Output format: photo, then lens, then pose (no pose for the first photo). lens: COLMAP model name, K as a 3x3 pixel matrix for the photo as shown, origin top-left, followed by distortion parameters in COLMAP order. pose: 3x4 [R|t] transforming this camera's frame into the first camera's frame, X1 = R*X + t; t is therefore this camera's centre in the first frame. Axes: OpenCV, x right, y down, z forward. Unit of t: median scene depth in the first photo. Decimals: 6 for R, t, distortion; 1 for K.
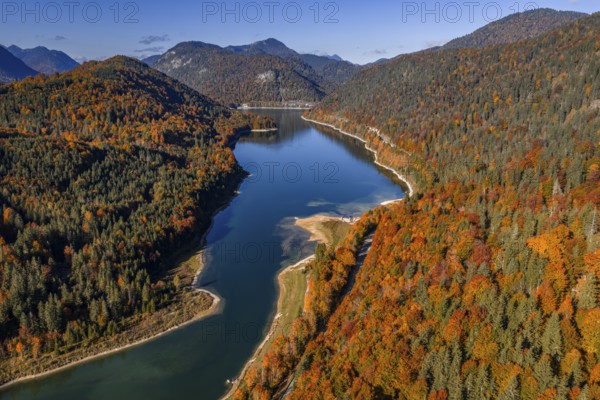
lens RADIAL K [[492.0, 0, 300.0], [0, 492.0, 200.0], [0, 0, 1]] dist [0.010108, -0.012956]
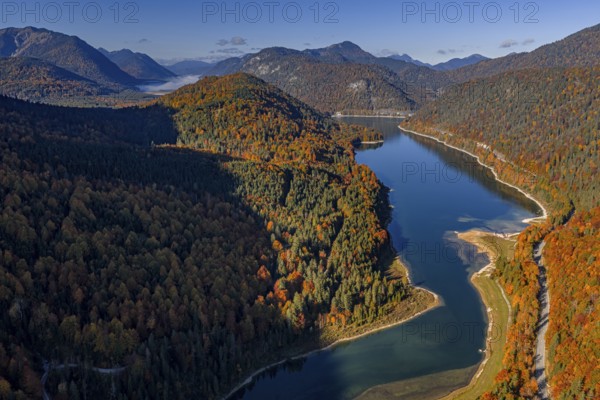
lens RADIAL K [[492.0, 0, 300.0], [0, 492.0, 200.0], [0, 0, 1]] dist [0.010108, -0.012956]
pose [[0.992178, 0.028968, -0.121427, -0.155797], [-0.028495, 0.999578, 0.005631, -0.024678], [0.121539, -0.002127, 0.992584, -0.165743]]
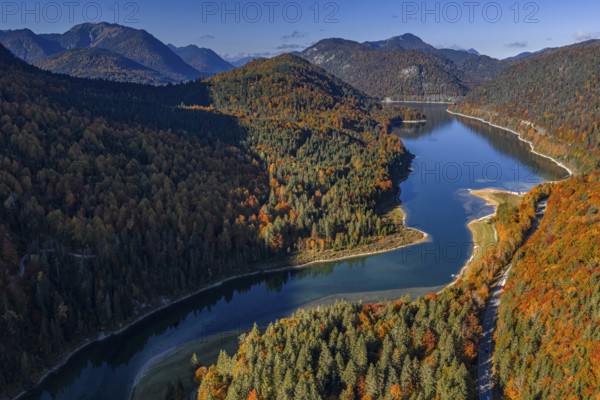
lens RADIAL K [[492.0, 0, 300.0], [0, 492.0, 200.0], [0, 0, 1]] dist [0.010108, -0.012956]
pose [[0.968930, 0.061445, -0.239580, -0.074939], [-0.059270, 0.998109, 0.016278, 0.042509], [0.240127, -0.001573, 0.970740, -0.168993]]
